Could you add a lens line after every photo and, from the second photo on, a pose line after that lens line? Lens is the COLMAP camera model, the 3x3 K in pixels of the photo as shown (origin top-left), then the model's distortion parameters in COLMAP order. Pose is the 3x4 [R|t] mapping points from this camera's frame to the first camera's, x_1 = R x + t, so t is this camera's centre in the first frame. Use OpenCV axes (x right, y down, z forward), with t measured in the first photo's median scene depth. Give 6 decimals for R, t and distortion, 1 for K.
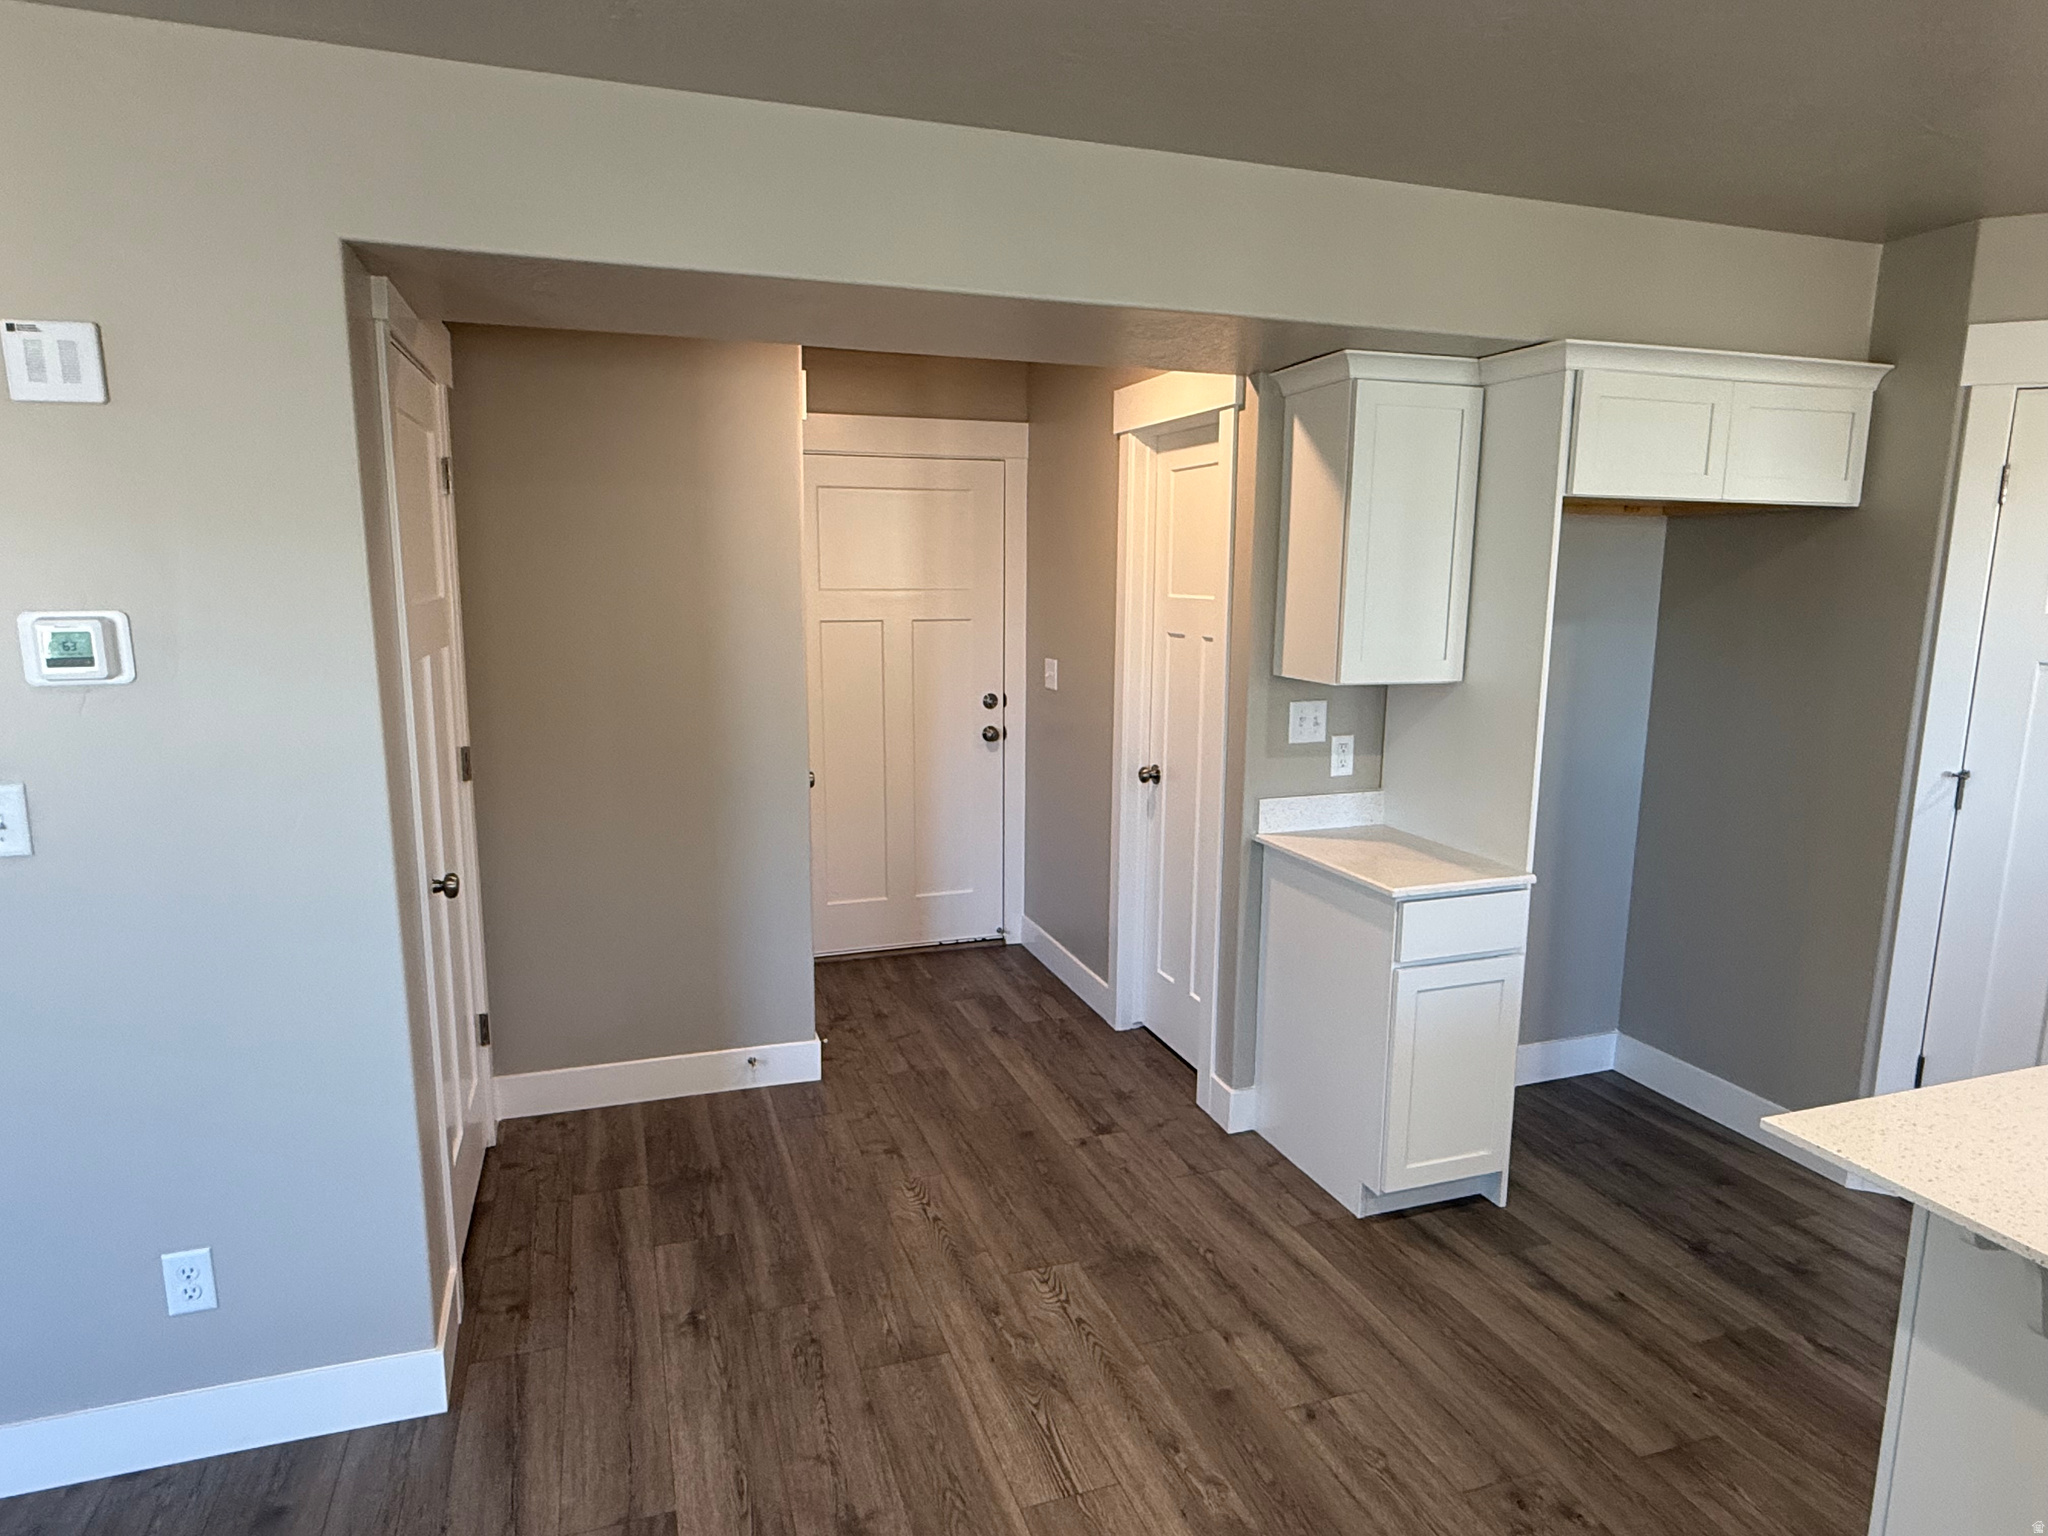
lens RADIAL K [[1217.5, 0, 1023.8], [0, 1217.5, 781.2], [0, 0, 1]] dist [-0.007640, 0.006398]
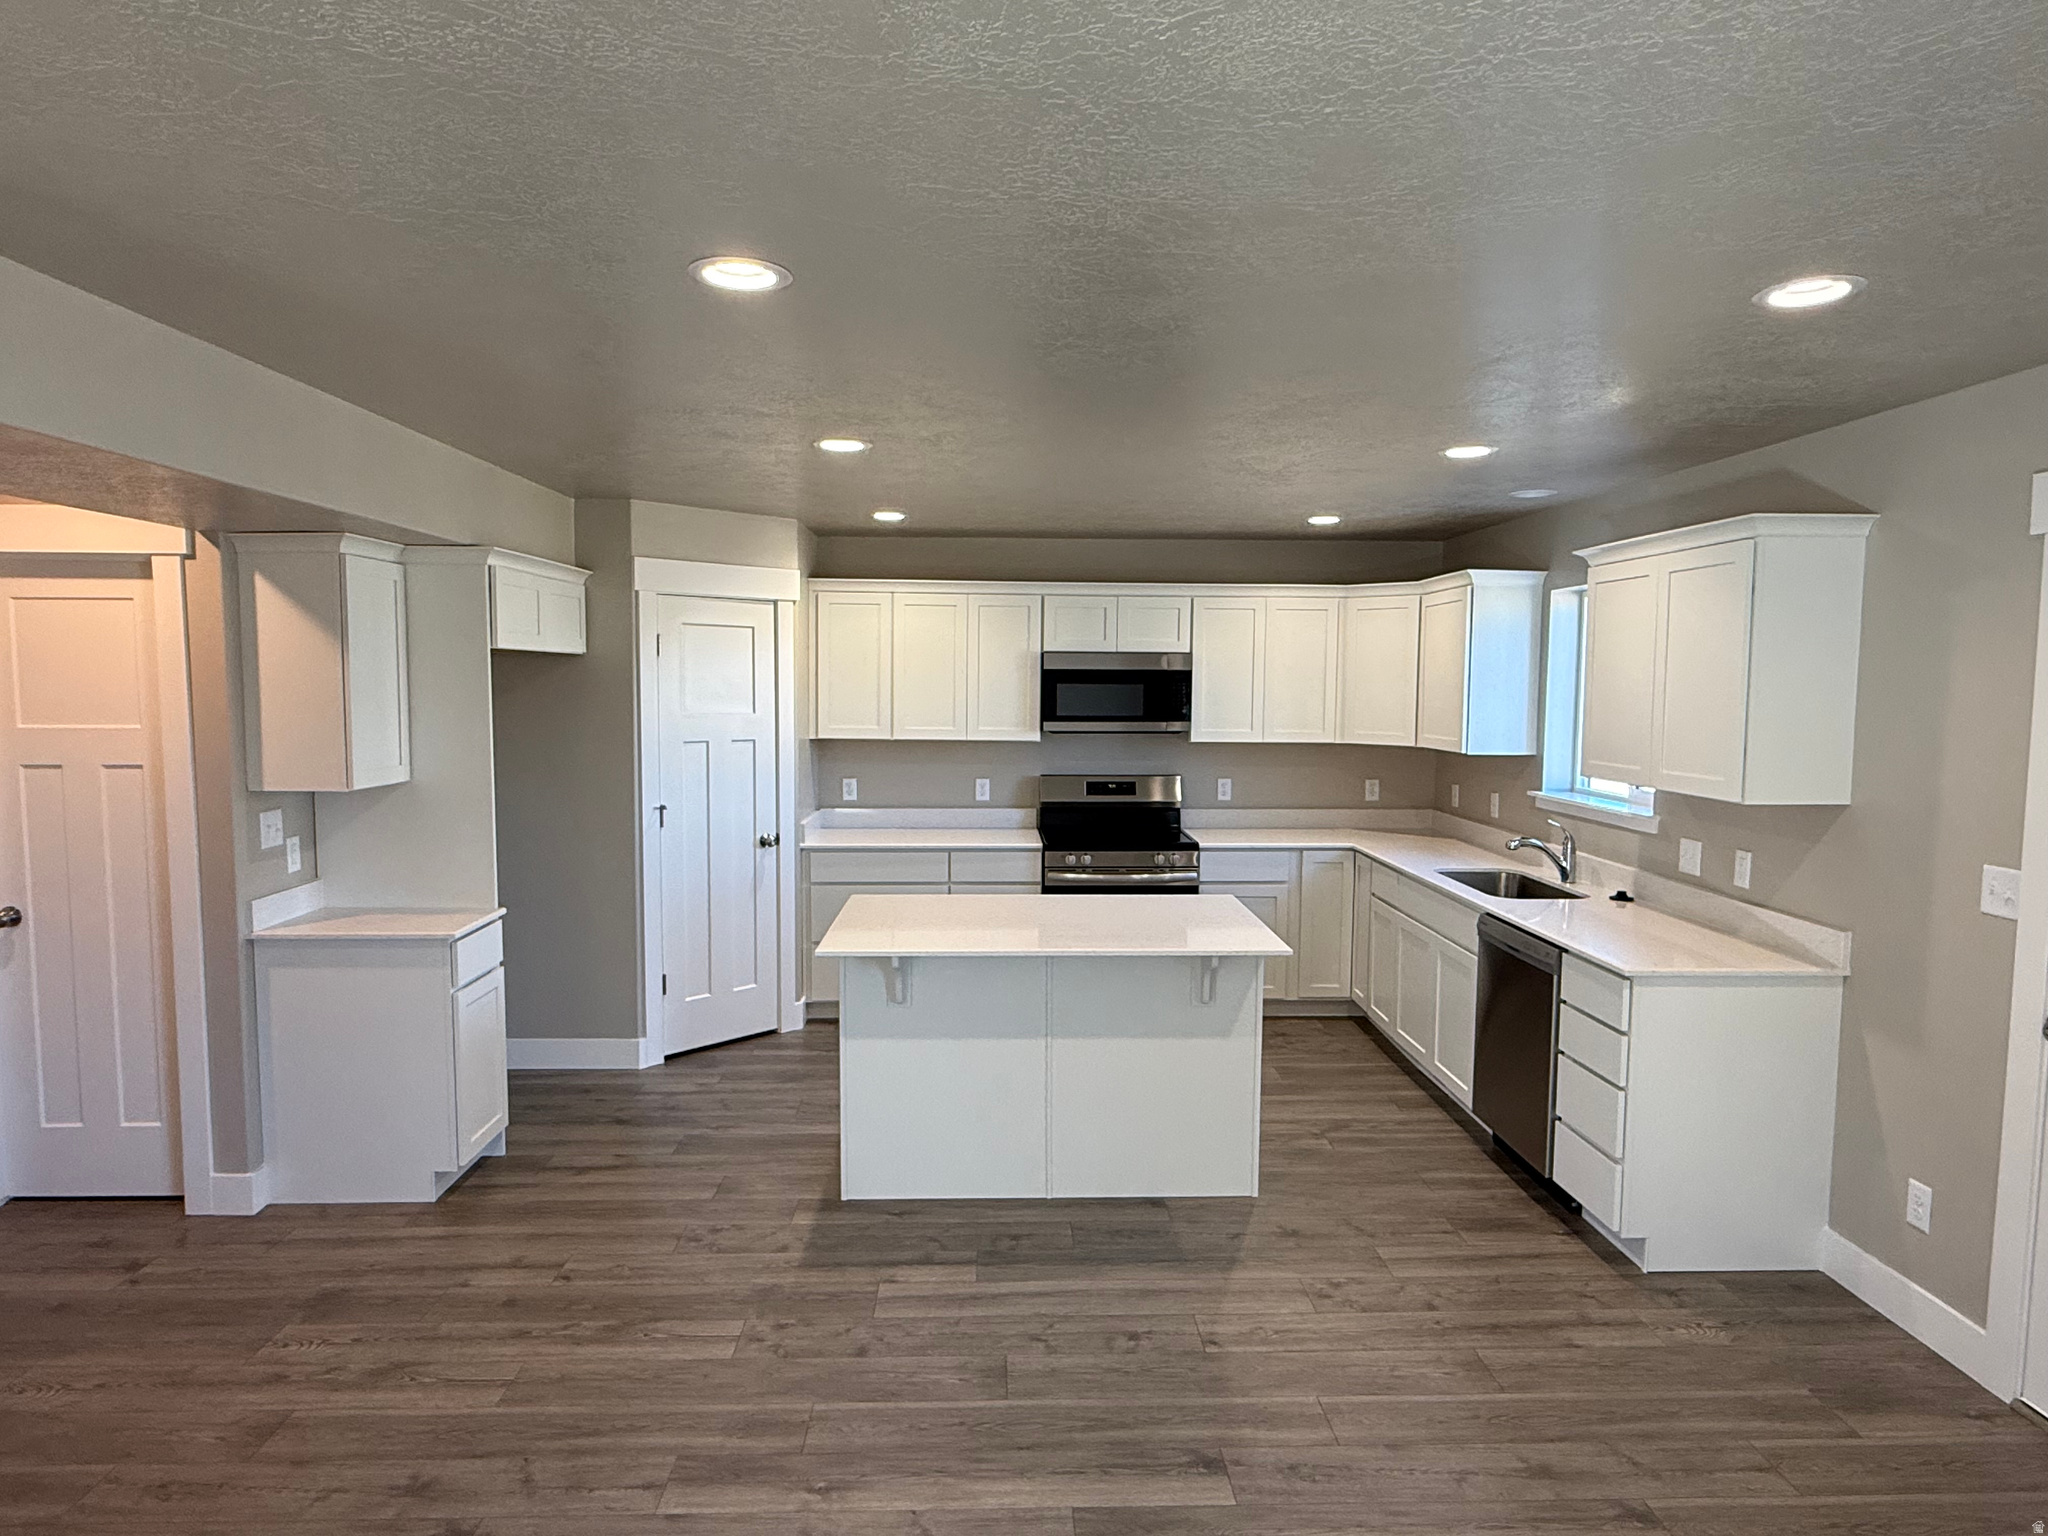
lens RADIAL K [[1217.5, 0, 1024.6], [0, 1217.5, 775.7], [0, 0, 1]] dist [-0.007640, 0.006398]
pose [[0.297642, -0.081377, 0.951203, -0.690651], [0.162190, 0.986187, 0.033618, -0.022627], [-0.940799, 0.144269, 0.306729, -0.036218]]
